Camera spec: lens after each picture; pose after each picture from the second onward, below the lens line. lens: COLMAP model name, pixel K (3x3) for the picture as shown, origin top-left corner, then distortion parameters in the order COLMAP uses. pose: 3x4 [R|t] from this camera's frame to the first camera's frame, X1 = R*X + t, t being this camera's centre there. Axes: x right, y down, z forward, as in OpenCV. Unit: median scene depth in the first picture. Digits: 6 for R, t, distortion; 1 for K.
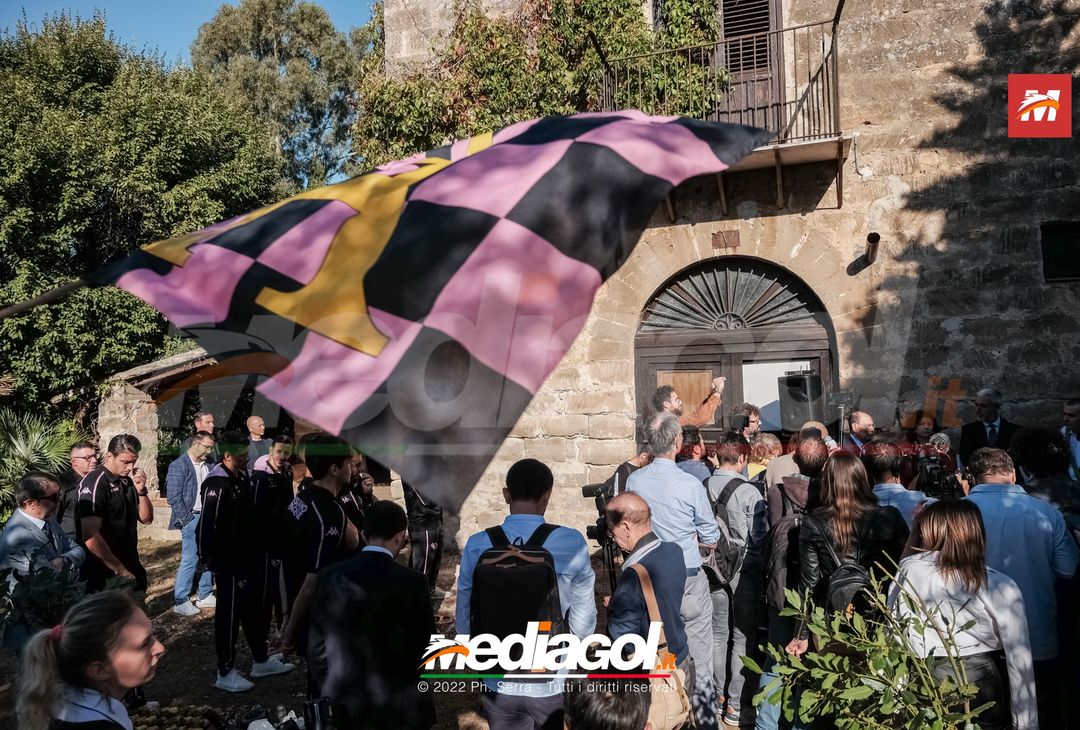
lens RADIAL K [[741.4, 0, 540.0], [0, 741.4, 365.0], [0, 0, 1]] dist [-0.029262, 0.004026]
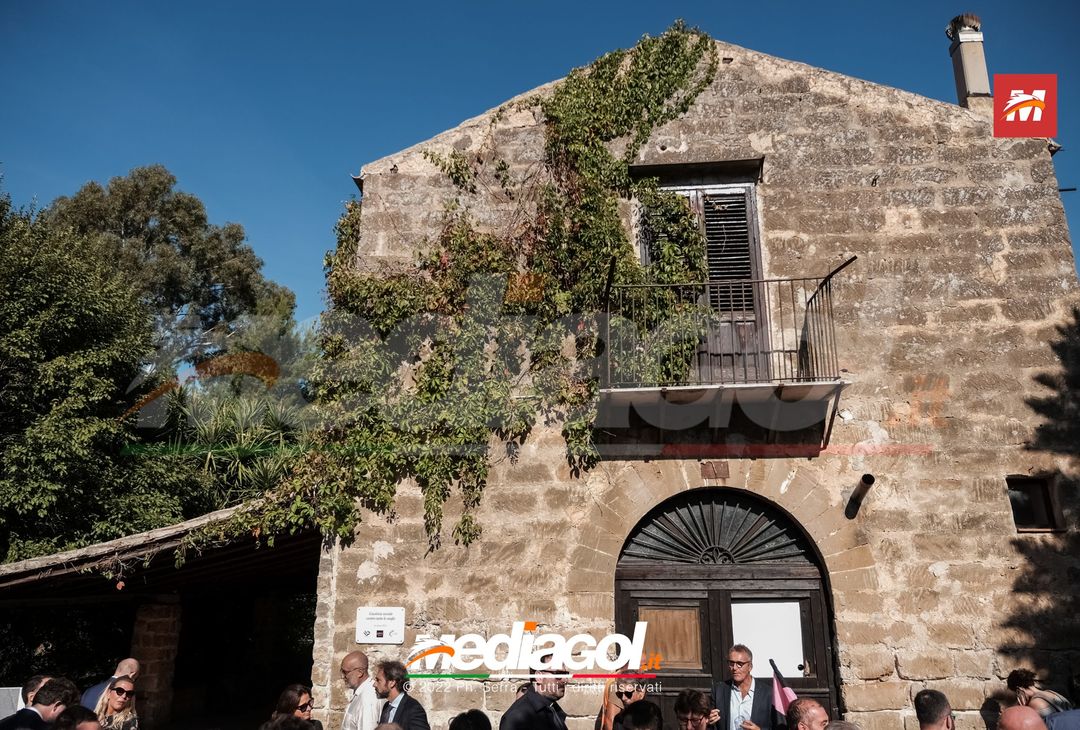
lens RADIAL K [[741.4, 0, 540.0], [0, 741.4, 365.0], [0, 0, 1]] dist [-0.029262, 0.004026]
pose [[0.971023, 0.104155, 0.215094, -0.203510], [-0.038861, 0.956868, -0.287911, -0.010777], [-0.235804, 0.271209, 0.933189, 0.095534]]
